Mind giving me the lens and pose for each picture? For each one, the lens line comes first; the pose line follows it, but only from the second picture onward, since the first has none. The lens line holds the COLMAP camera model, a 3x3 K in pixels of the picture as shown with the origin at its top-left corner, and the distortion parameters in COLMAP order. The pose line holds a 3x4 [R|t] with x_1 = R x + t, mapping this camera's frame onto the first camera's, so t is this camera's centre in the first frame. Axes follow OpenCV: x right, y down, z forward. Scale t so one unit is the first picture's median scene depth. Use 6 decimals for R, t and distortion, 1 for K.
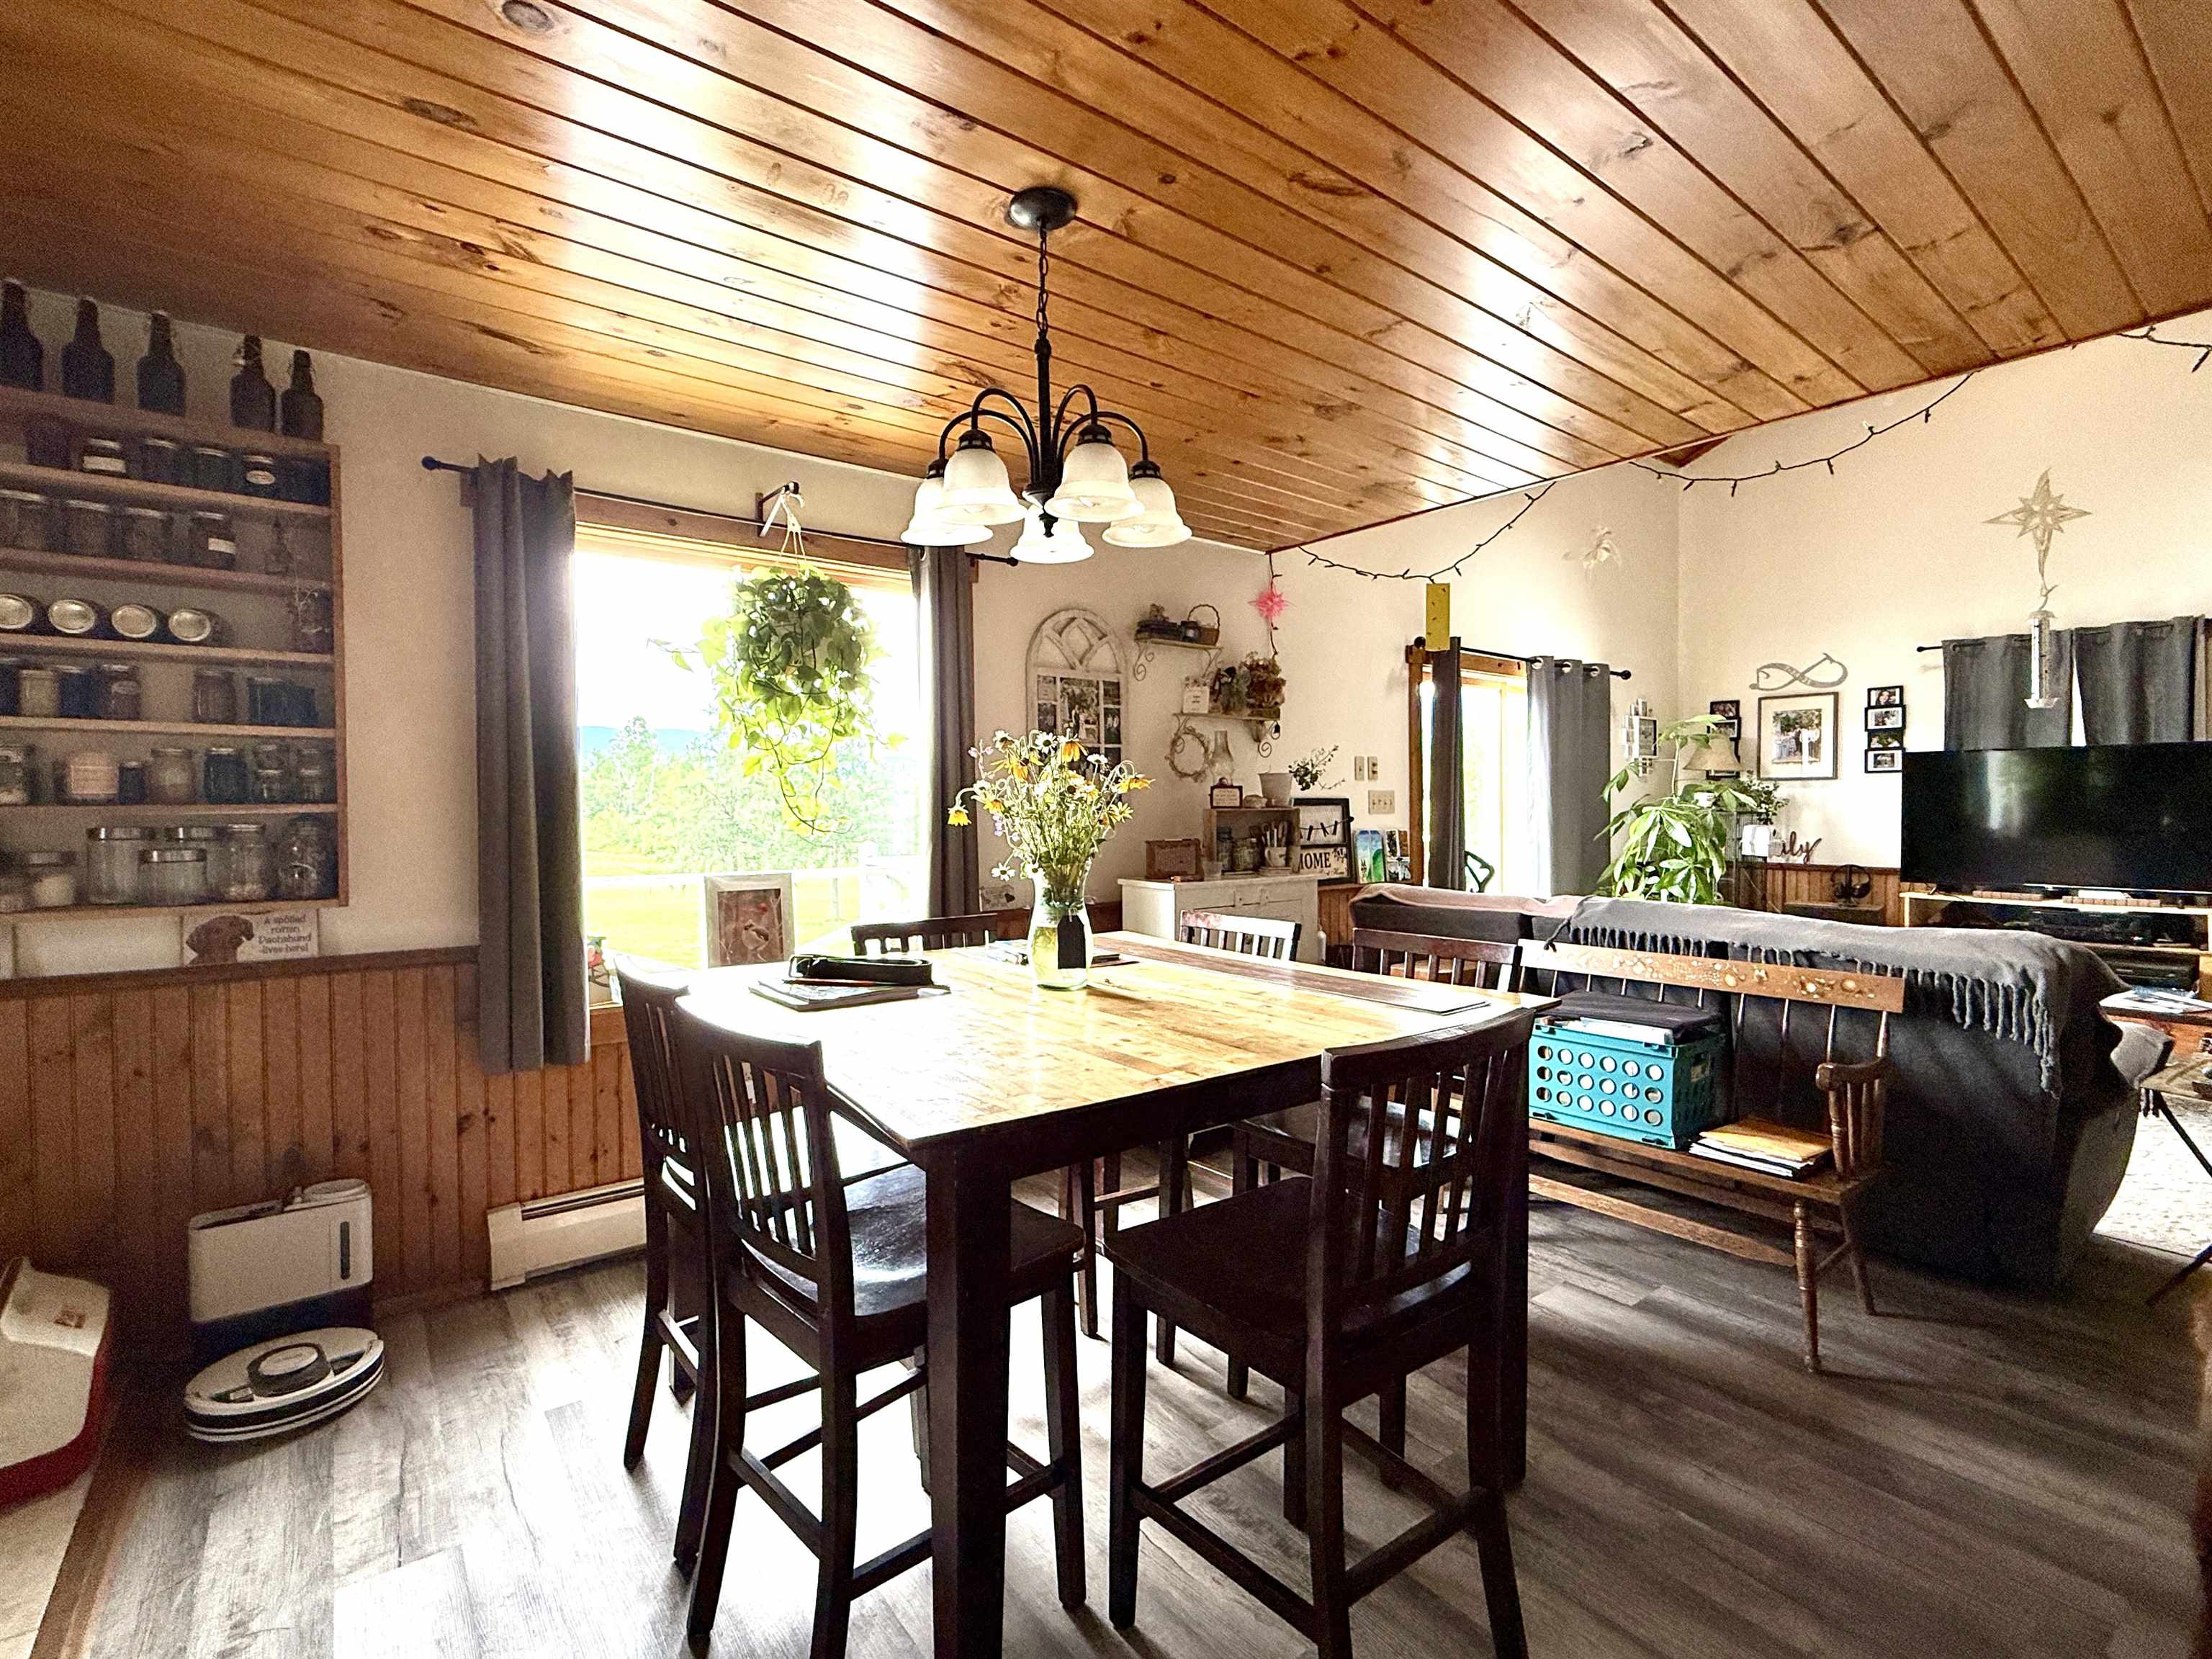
lens RADIAL K [[1016.5, 0, 1106.0], [0, 1016.5, 829.5], [0, 0, 1]] dist [0.001722, -0.001184]
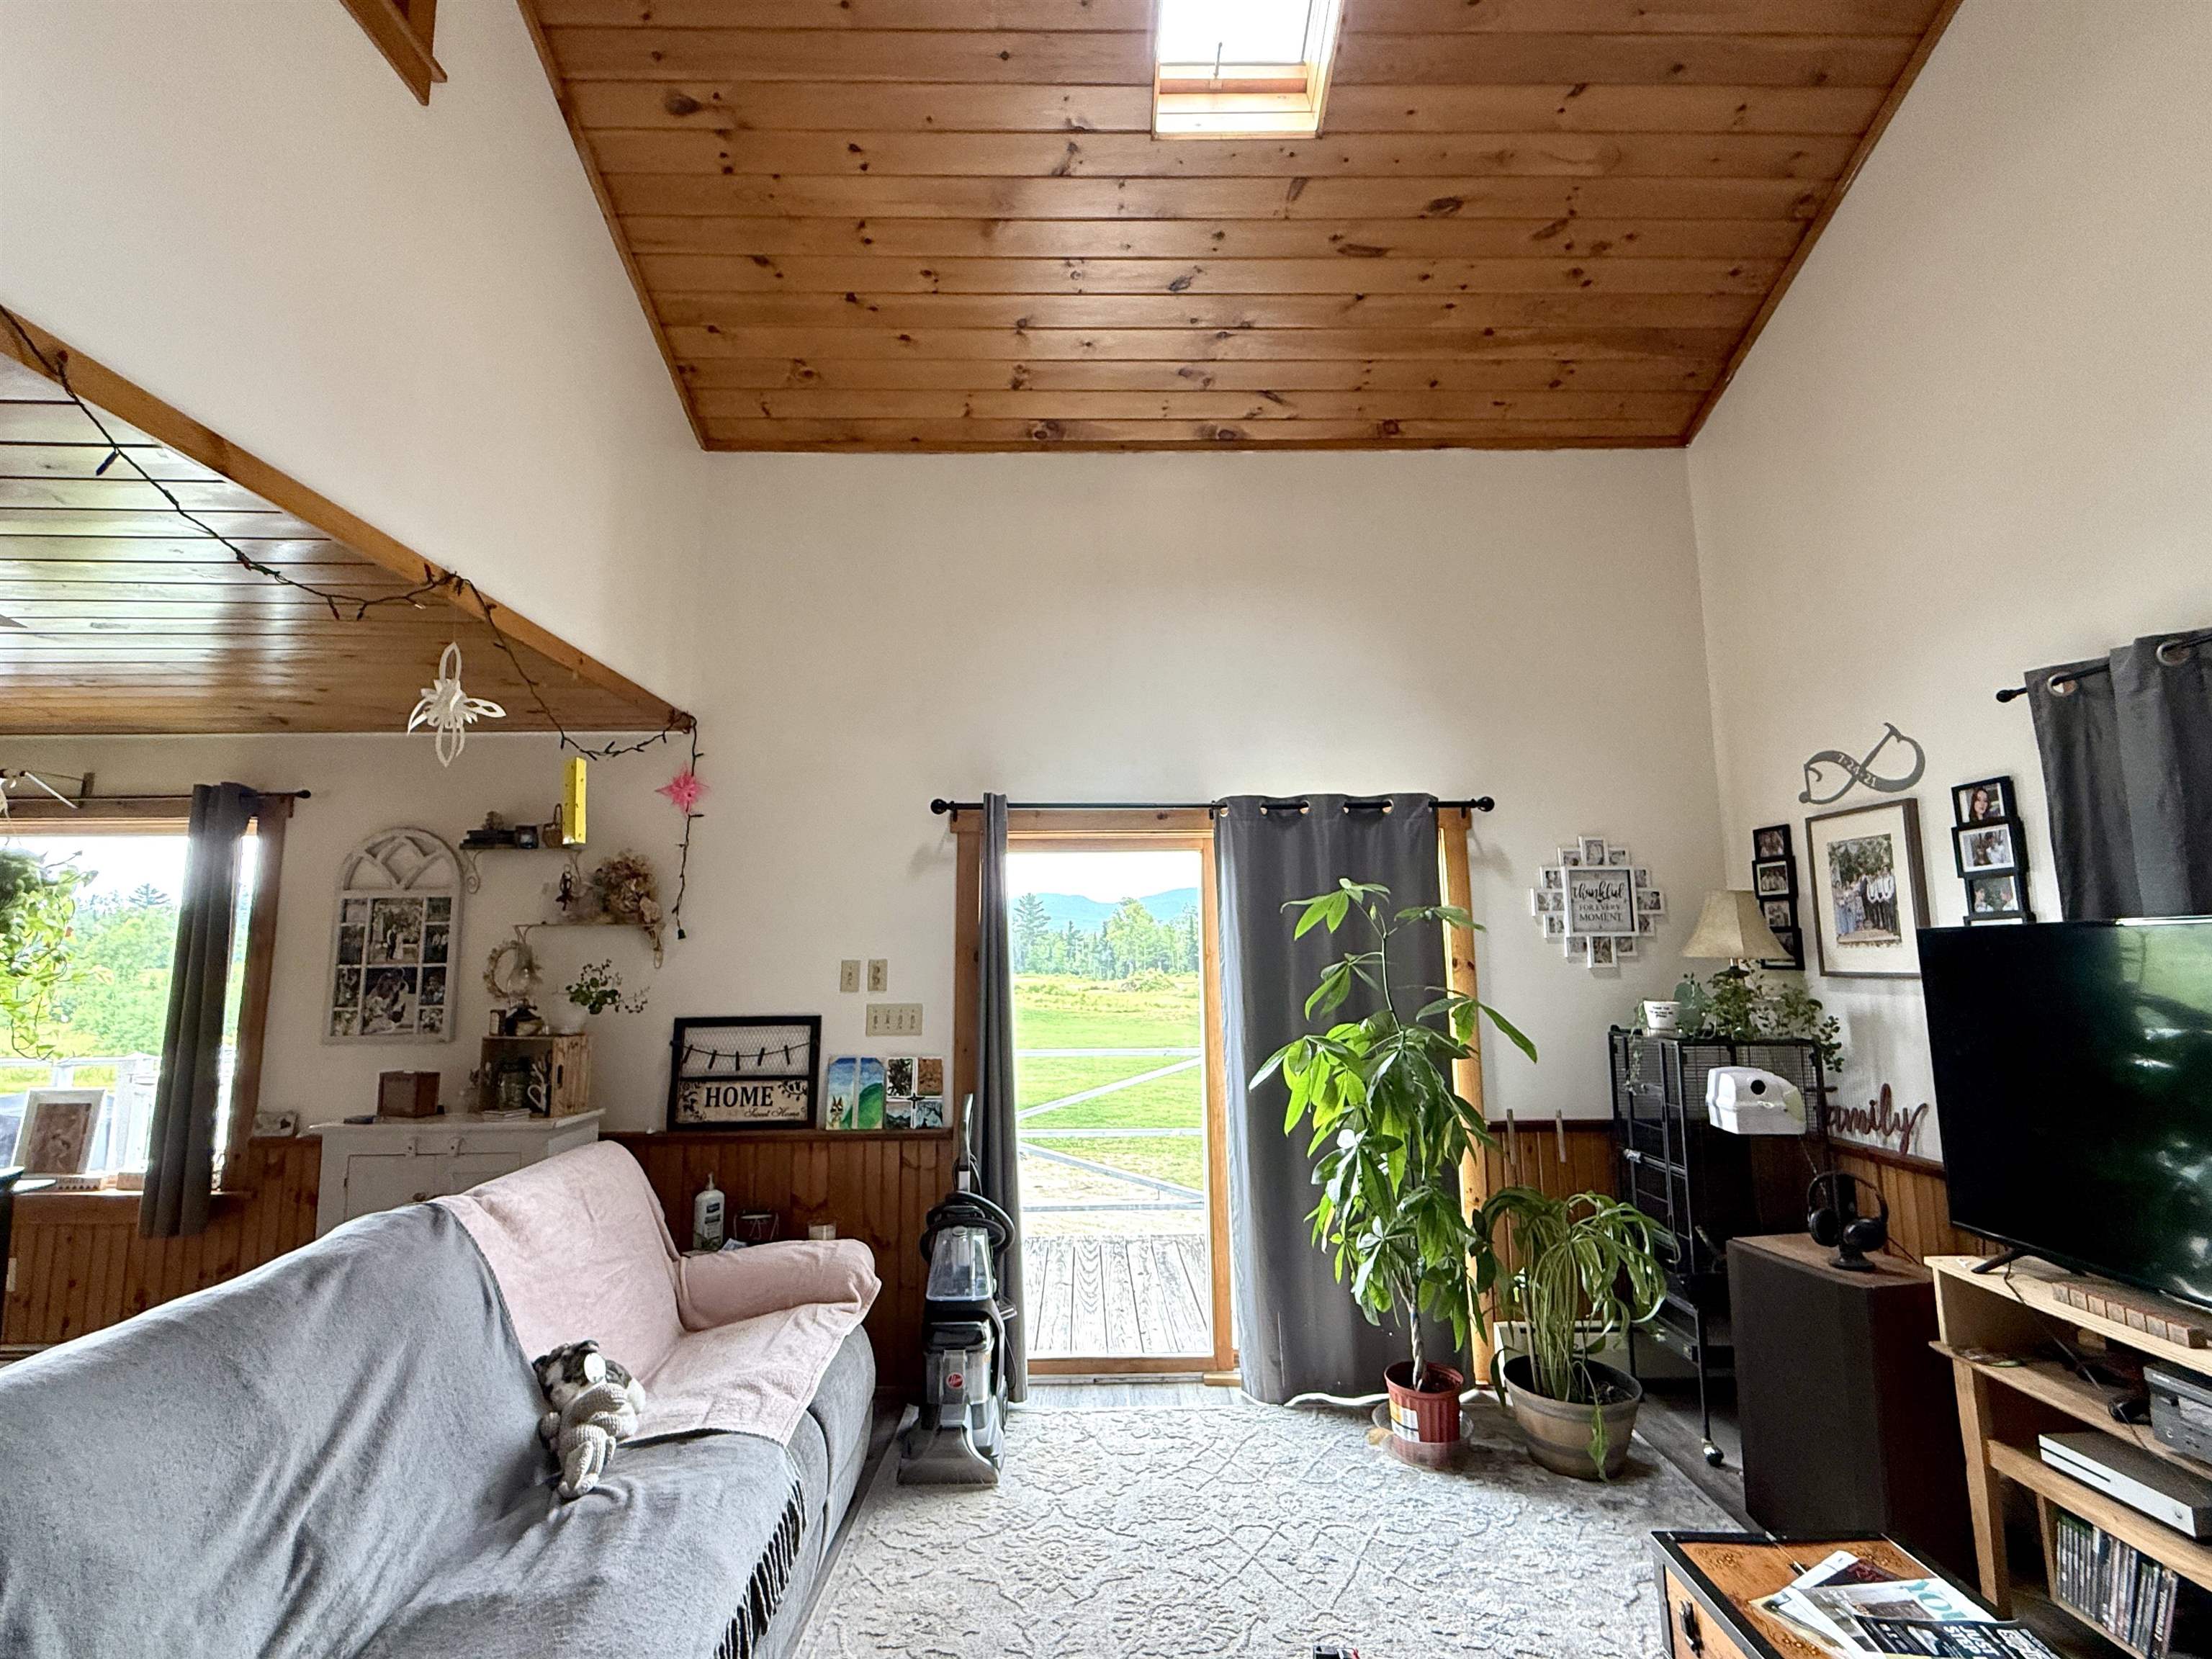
lens RADIAL K [[1016.5, 0, 1106.0], [0, 1016.5, 829.5], [0, 0, 1]] dist [0.001722, -0.001184]
pose [[0.805726, -0.082425, -0.586525, 0.861908], [-0.006848, 0.988907, -0.148379, -0.056461], [0.592249, 0.123569, 0.796224, 0.478072]]
